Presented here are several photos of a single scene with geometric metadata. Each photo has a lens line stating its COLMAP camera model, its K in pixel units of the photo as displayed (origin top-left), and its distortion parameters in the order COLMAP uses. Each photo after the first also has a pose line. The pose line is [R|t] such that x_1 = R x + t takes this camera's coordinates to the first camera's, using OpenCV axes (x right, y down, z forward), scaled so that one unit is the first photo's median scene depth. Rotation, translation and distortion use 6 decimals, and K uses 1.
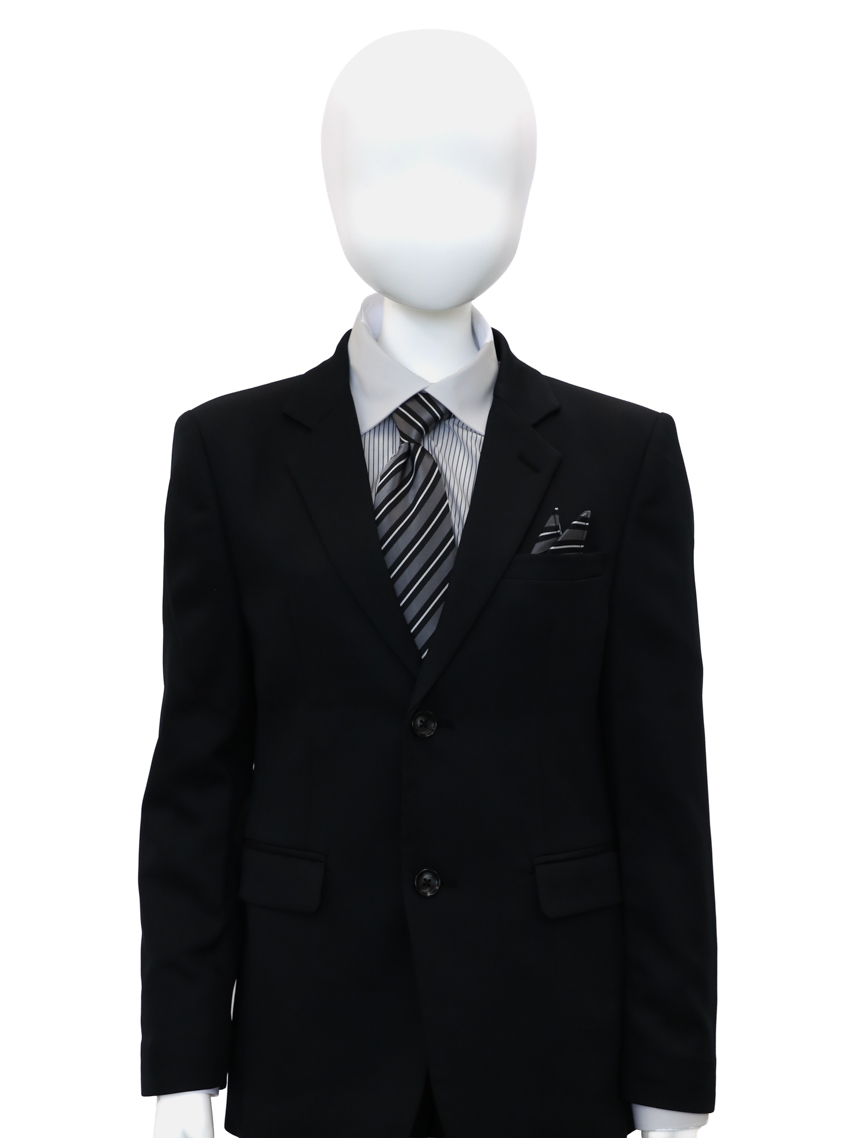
lens RADIAL K [[2999.5, 0, 421.0], [0, 2999.5, 569.0], [0, 0, 1]] dist [0.265868, 0.212092]
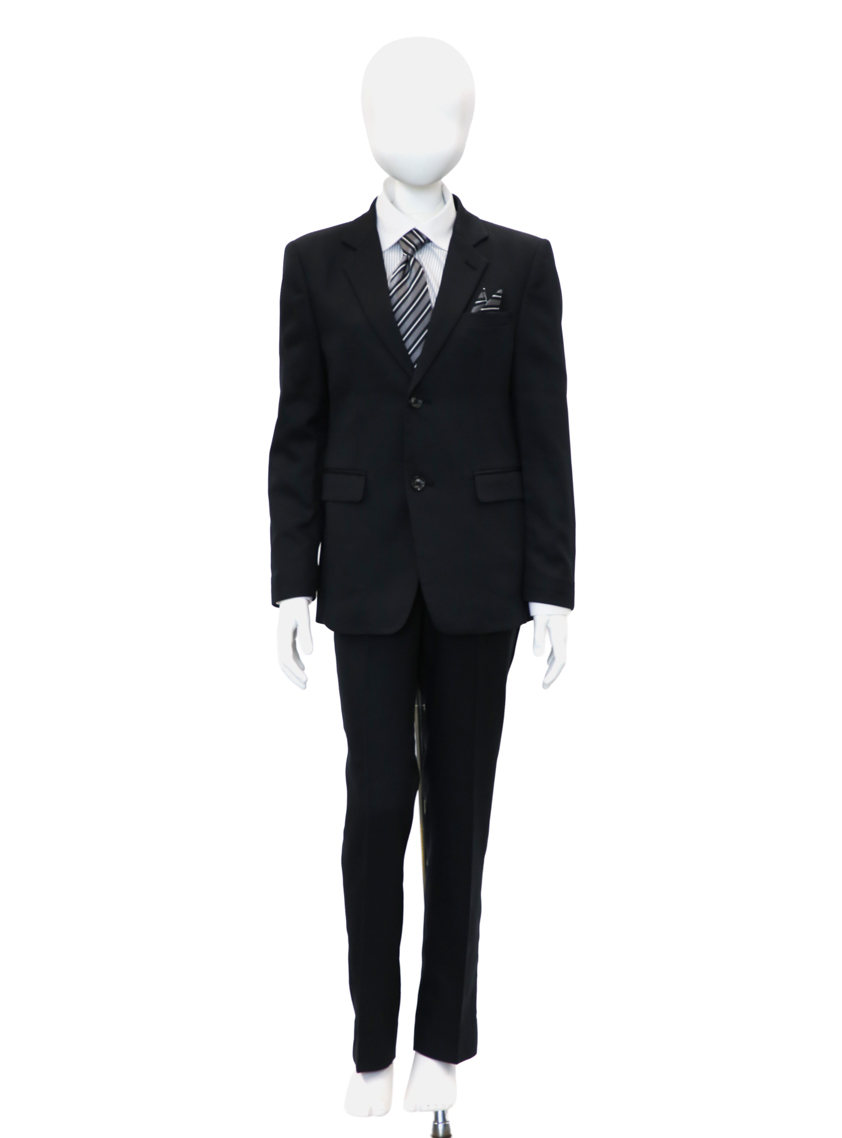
lens RADIAL K [[3528.5, 0, 421.0], [0, 3528.5, 569.0], [0, 0, 1]] dist [0.299911, 0.696444]
pose [[0.999176, -0.009572, -0.039437, 0.090649], [0.010209, 0.999820, 0.015970, 0.120188], [0.039277, -0.016359, 0.999094, -1.234977]]
